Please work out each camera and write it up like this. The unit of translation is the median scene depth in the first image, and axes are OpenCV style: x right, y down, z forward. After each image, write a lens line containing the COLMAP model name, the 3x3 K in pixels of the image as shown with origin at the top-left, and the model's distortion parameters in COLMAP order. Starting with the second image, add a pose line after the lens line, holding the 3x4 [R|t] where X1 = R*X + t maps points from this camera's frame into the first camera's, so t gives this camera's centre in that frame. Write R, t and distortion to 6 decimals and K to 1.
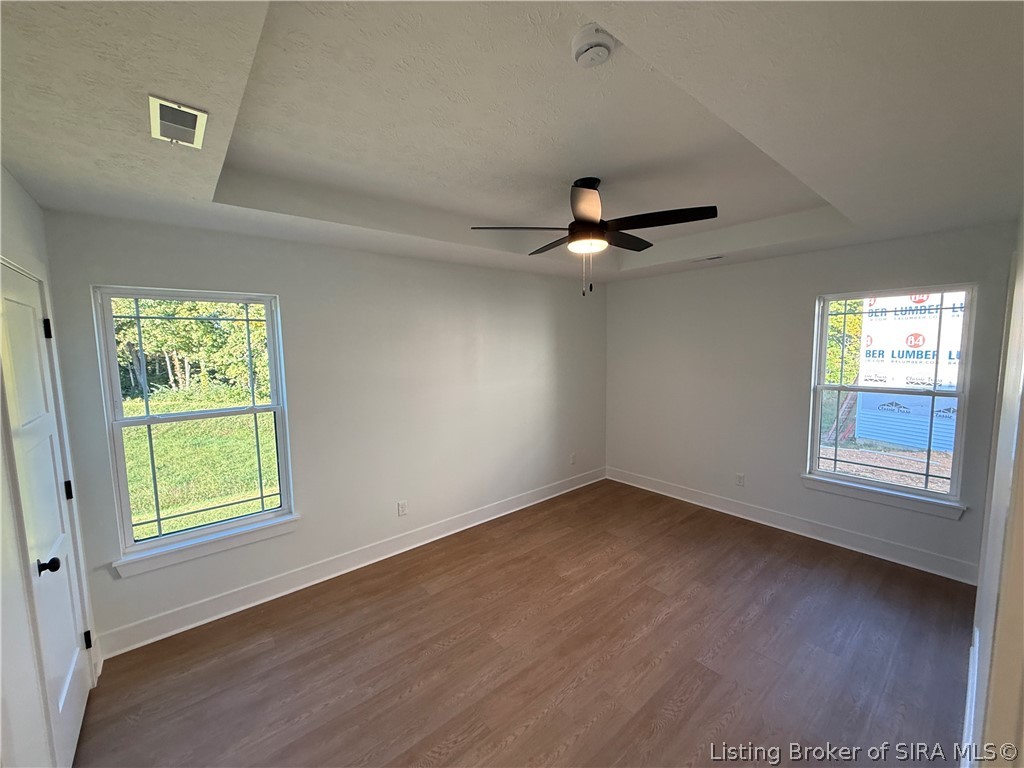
lens RADIAL K [[408.2, 0, 510.0], [0, 408.2, 384.0], [0, 0, 1]] dist [0.000714, 0.000107]
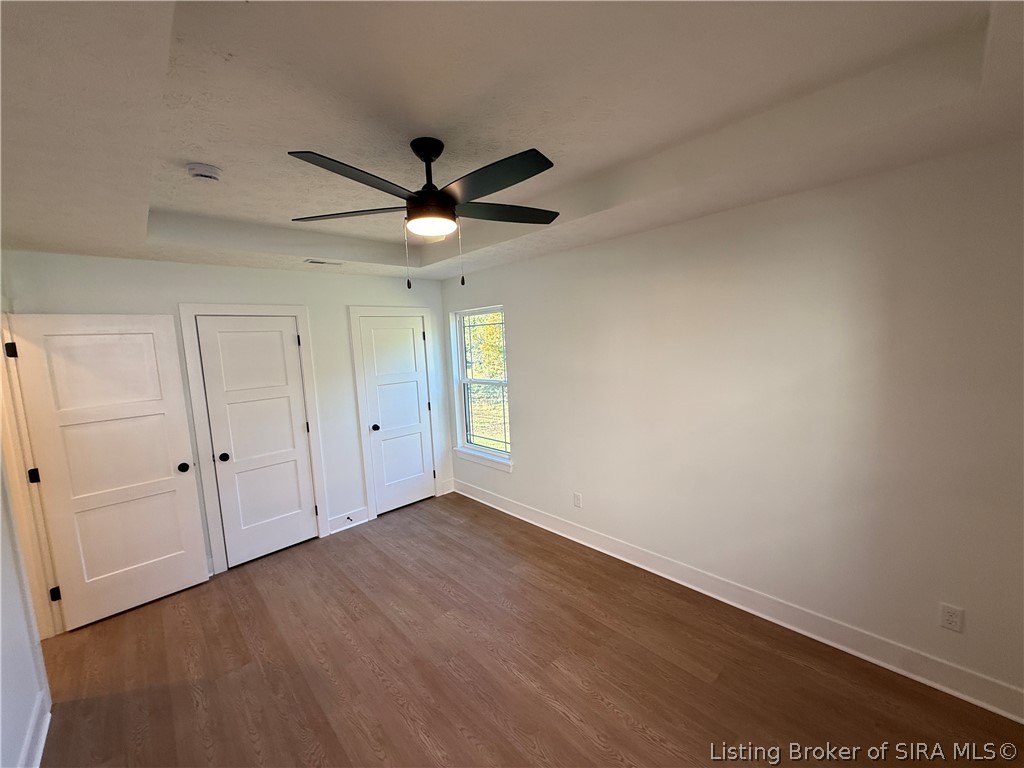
lens RADIAL K [[408.2, 0, 510.0], [0, 408.2, 384.0], [0, 0, 1]] dist [0.000714, 0.000107]
pose [[0.053402, 0.123389, -0.990920, 0.991977], [-0.049502, 0.991443, 0.120786, -0.135362], [0.997345, 0.042602, 0.059053, 1.084718]]
